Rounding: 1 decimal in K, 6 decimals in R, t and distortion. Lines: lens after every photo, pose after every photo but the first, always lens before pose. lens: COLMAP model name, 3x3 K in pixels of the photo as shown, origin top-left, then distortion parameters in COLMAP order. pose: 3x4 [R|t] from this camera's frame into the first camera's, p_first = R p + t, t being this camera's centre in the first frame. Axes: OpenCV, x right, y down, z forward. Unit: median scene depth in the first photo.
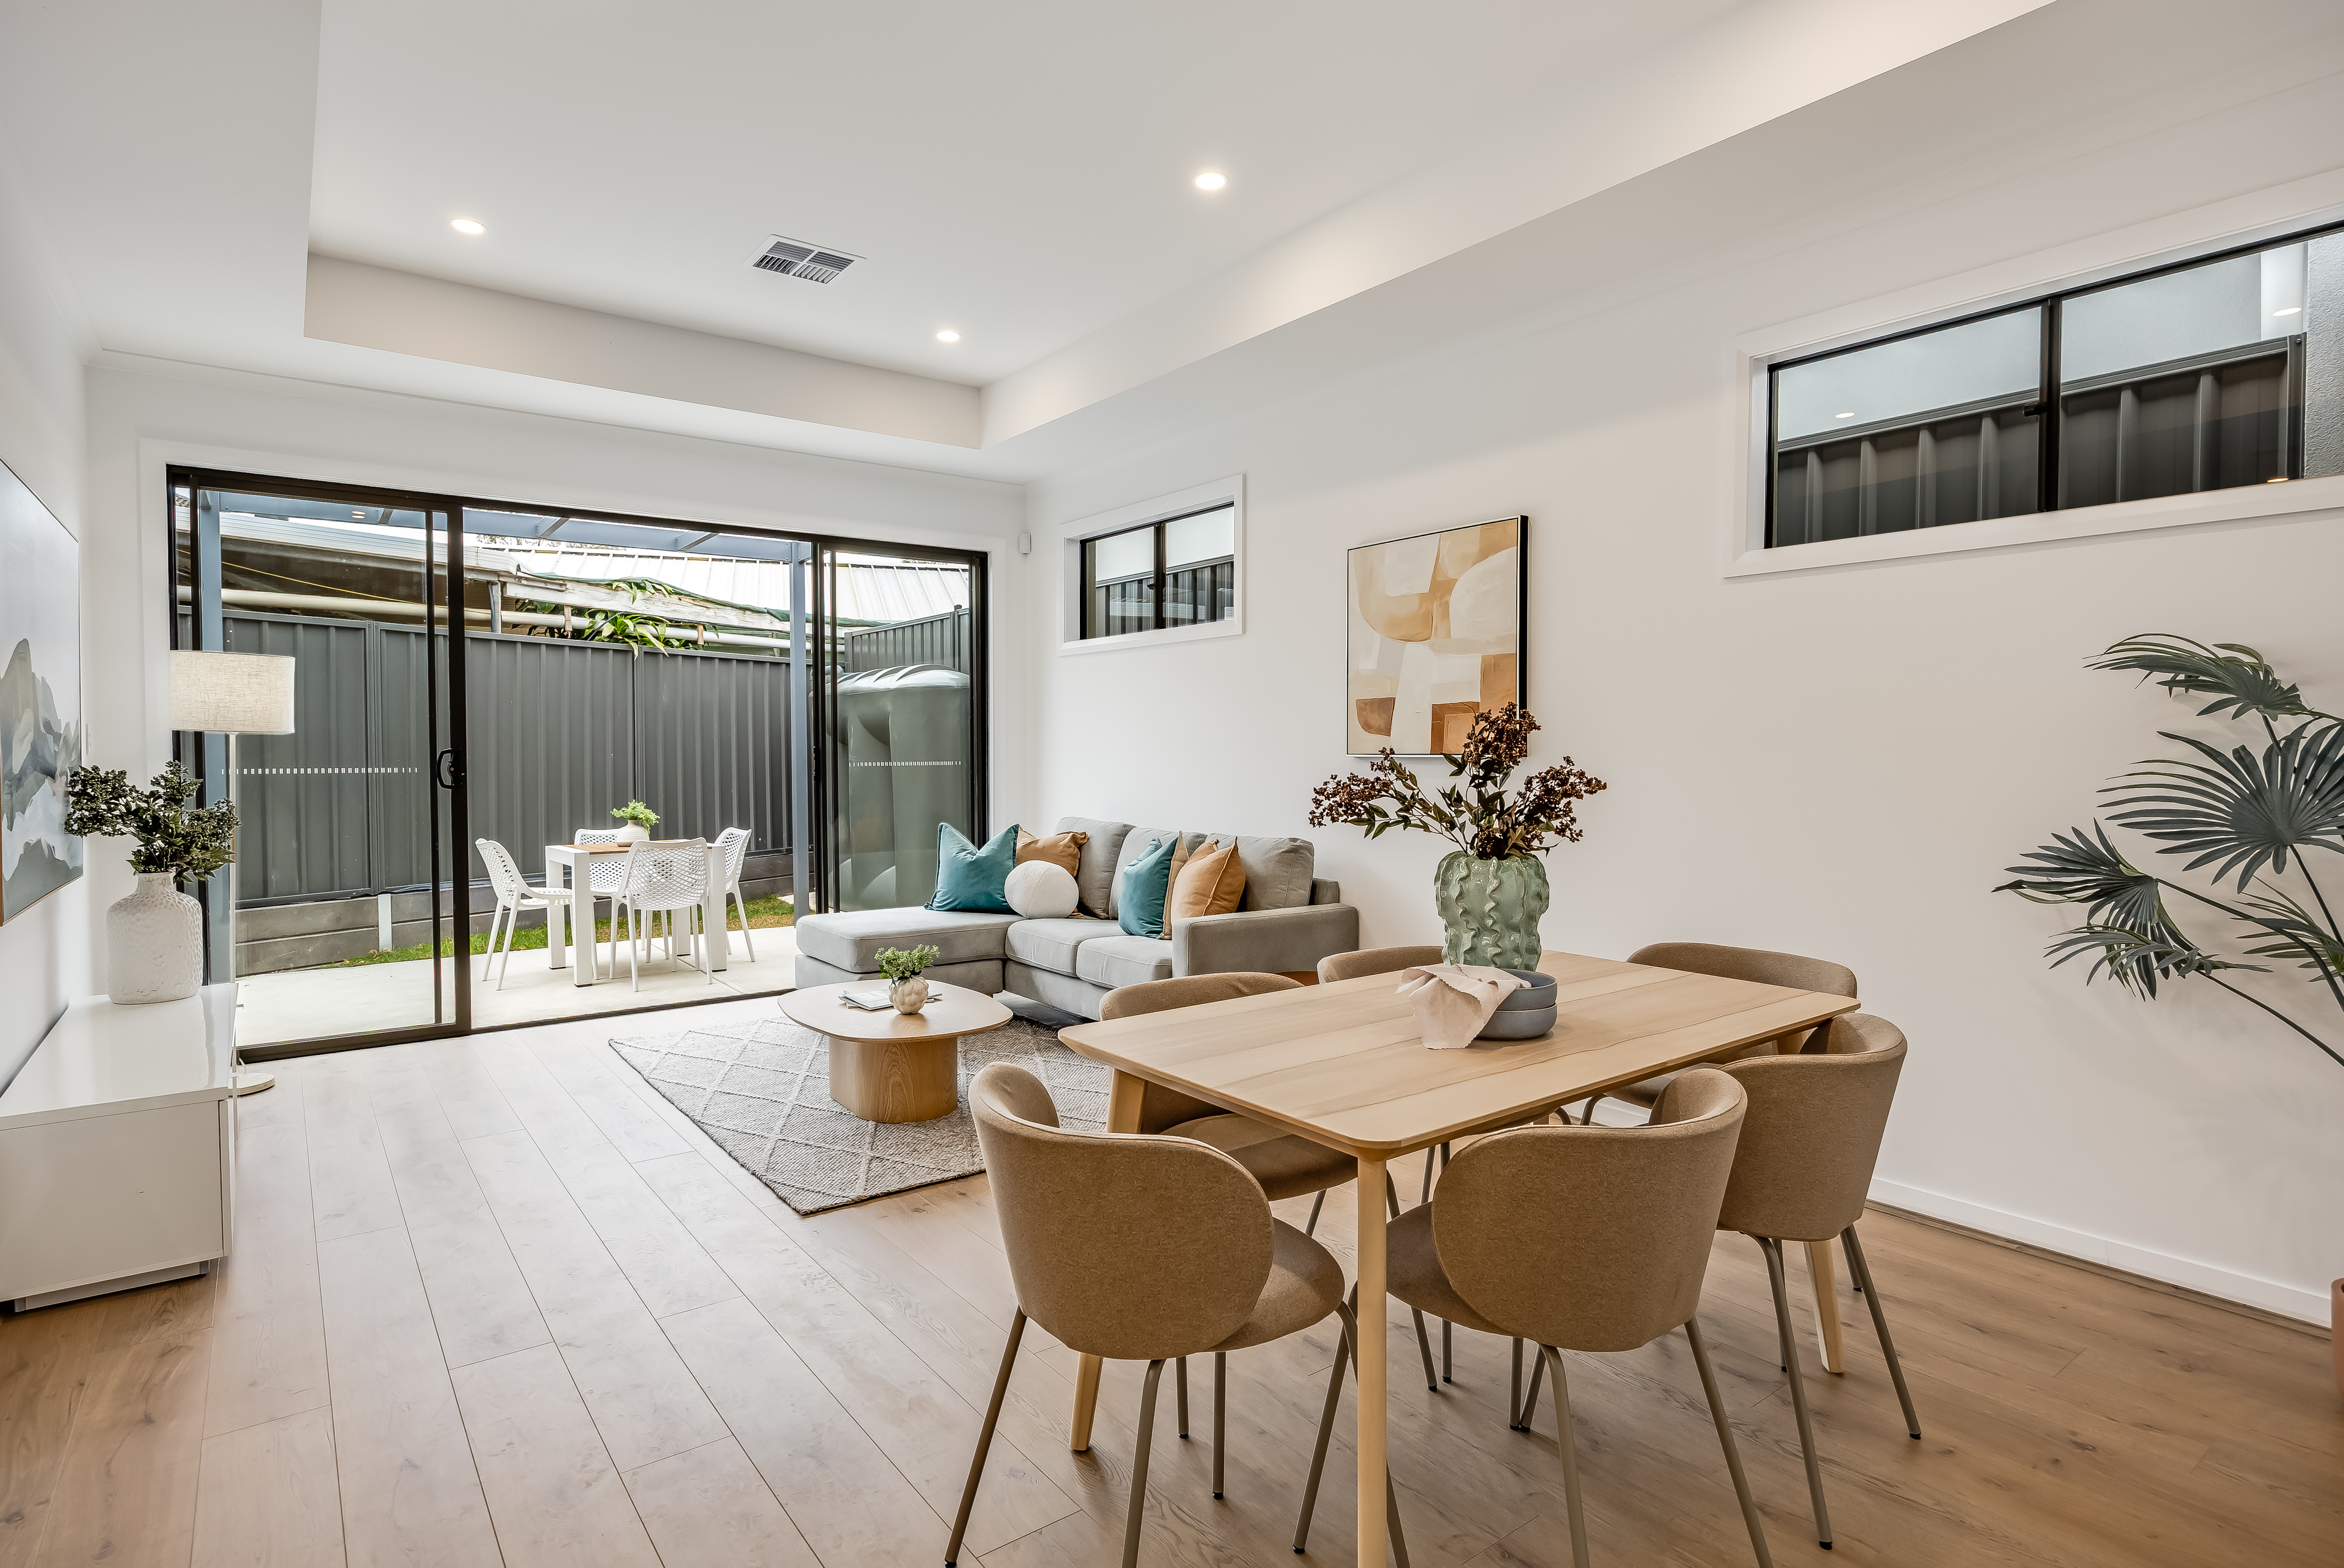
lens RADIAL K [[1176.8, 0, 1177.8], [0, 1176.8, 784.7], [0, 0, 1]] dist [0.003175, 0.000495]
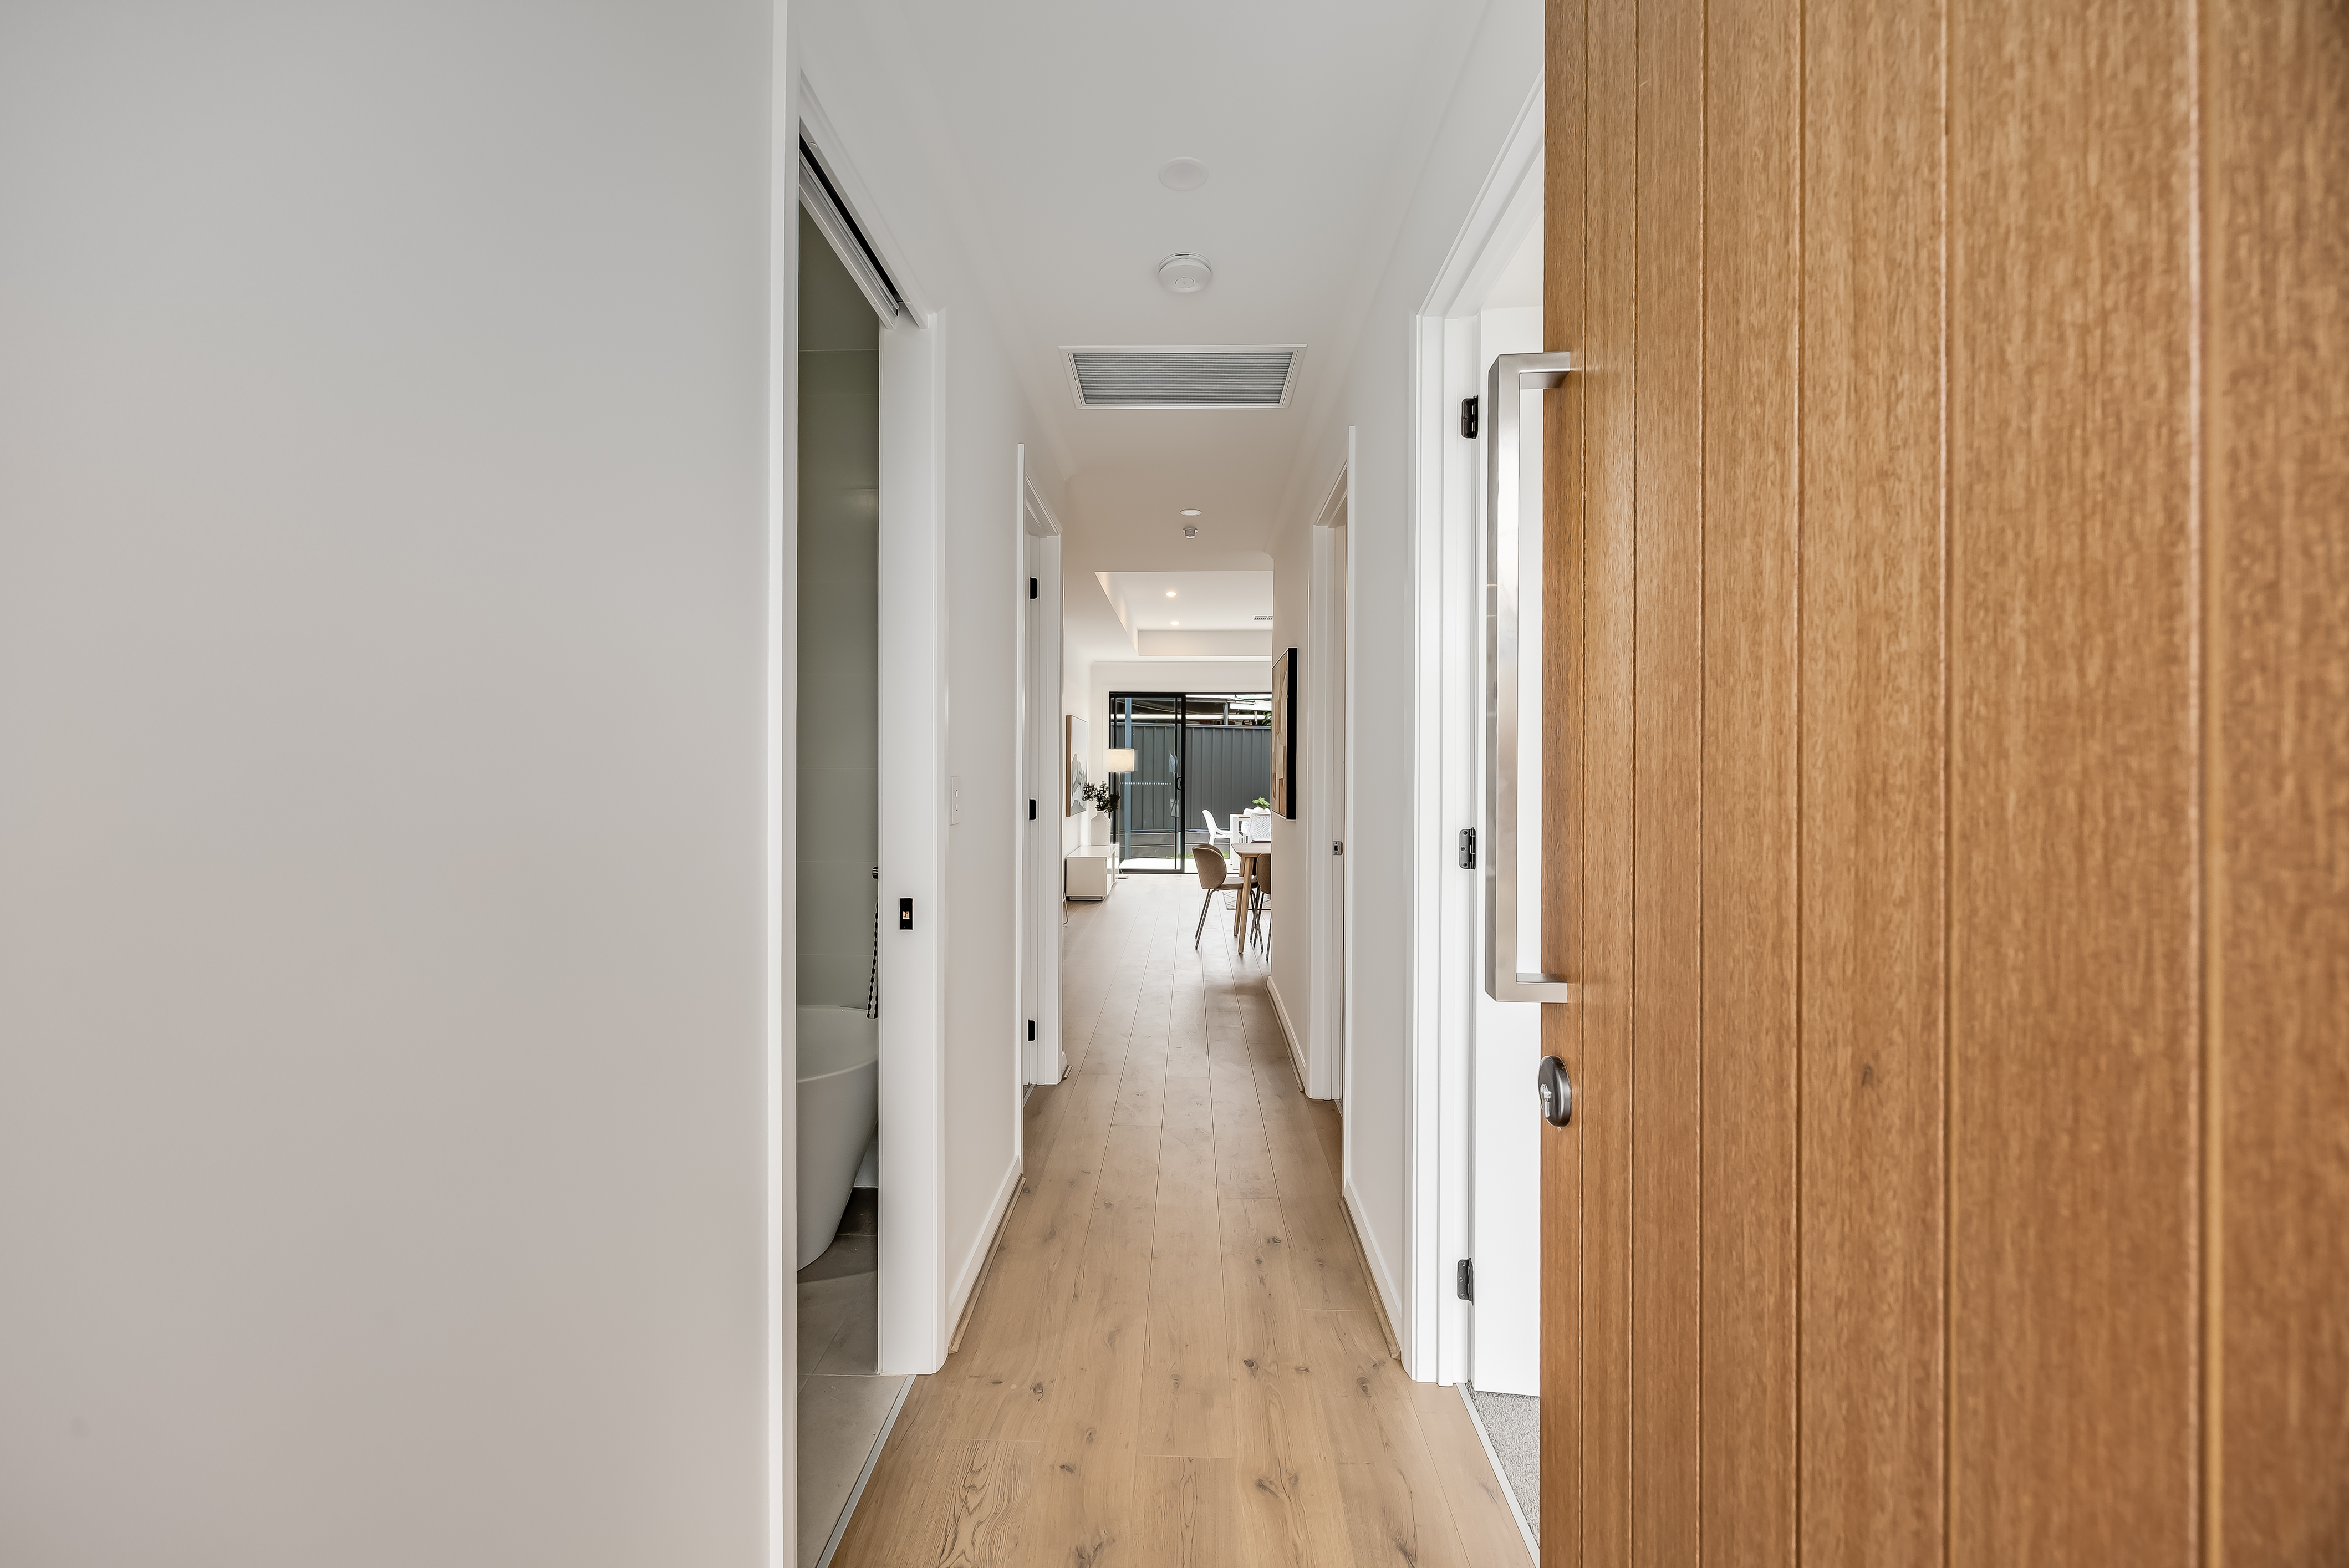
lens RADIAL K [[916.1, 0, 1171.8], [0, 916.1, 773.0], [0, 0, 1]] dist [0.000816, 0.000005]
pose [[0.773723, 0.004532, -0.633508, 0.794602], [-0.019023, 0.999690, -0.016081, -0.002889], [0.633238, 0.024493, 0.773569, -0.769264]]
